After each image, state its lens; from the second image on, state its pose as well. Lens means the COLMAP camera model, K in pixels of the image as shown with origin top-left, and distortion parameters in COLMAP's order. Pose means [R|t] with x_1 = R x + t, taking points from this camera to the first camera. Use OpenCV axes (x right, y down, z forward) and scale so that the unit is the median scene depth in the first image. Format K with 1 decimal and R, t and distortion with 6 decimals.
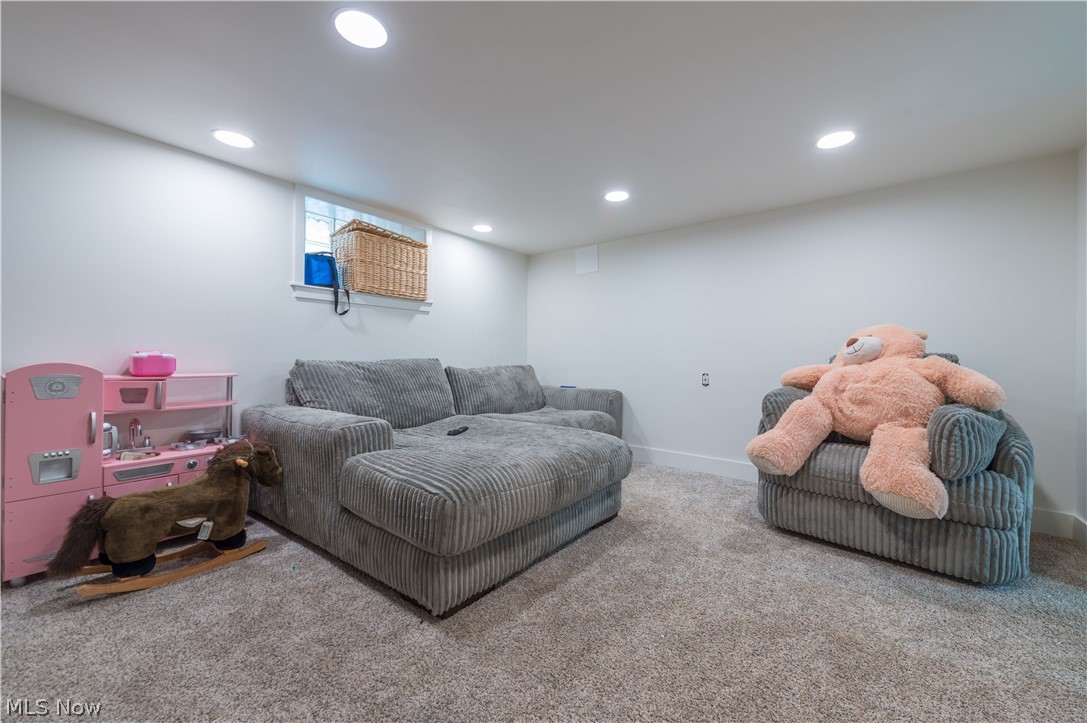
lens RADIAL K [[424.0, 0, 554.9], [0, 424.0, 361.5], [0, 0, 1]] dist [0.007995, 0.000192]
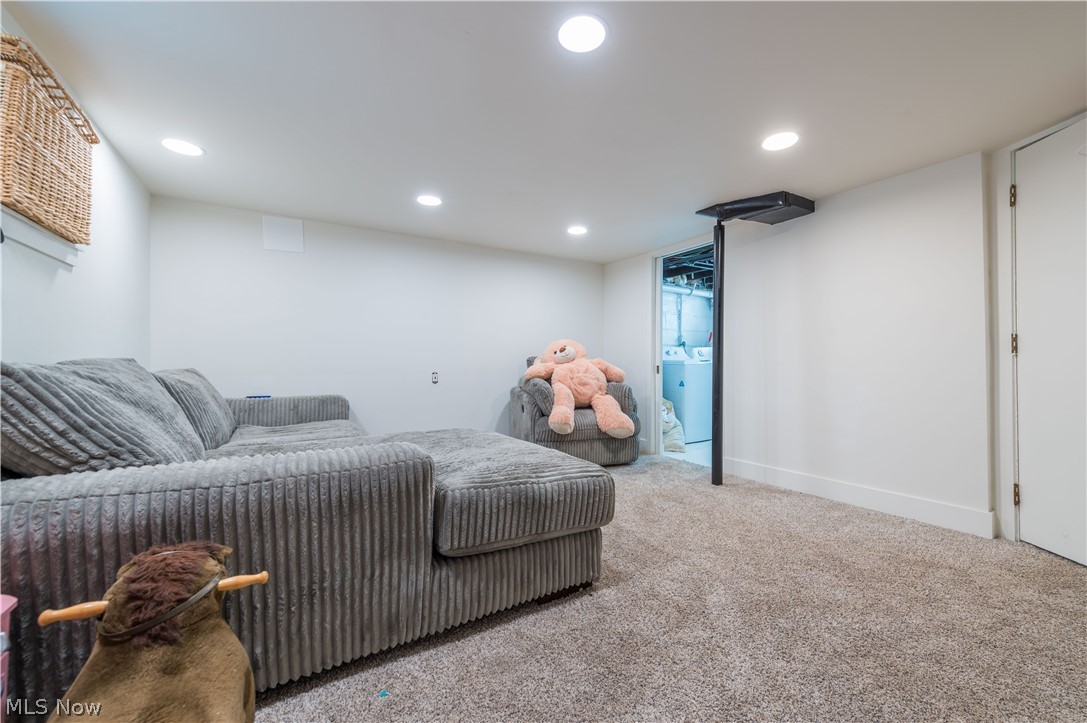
lens RADIAL K [[424.0, 0, 554.9], [0, 424.0, 364.4], [0, 0, 1]] dist [0.007995, 0.000192]
pose [[0.365007, -0.010588, 0.930944, -0.879596], [0.003509, 0.999944, 0.009997, -0.005404], [-0.930998, -0.000382, 0.365024, 0.432984]]
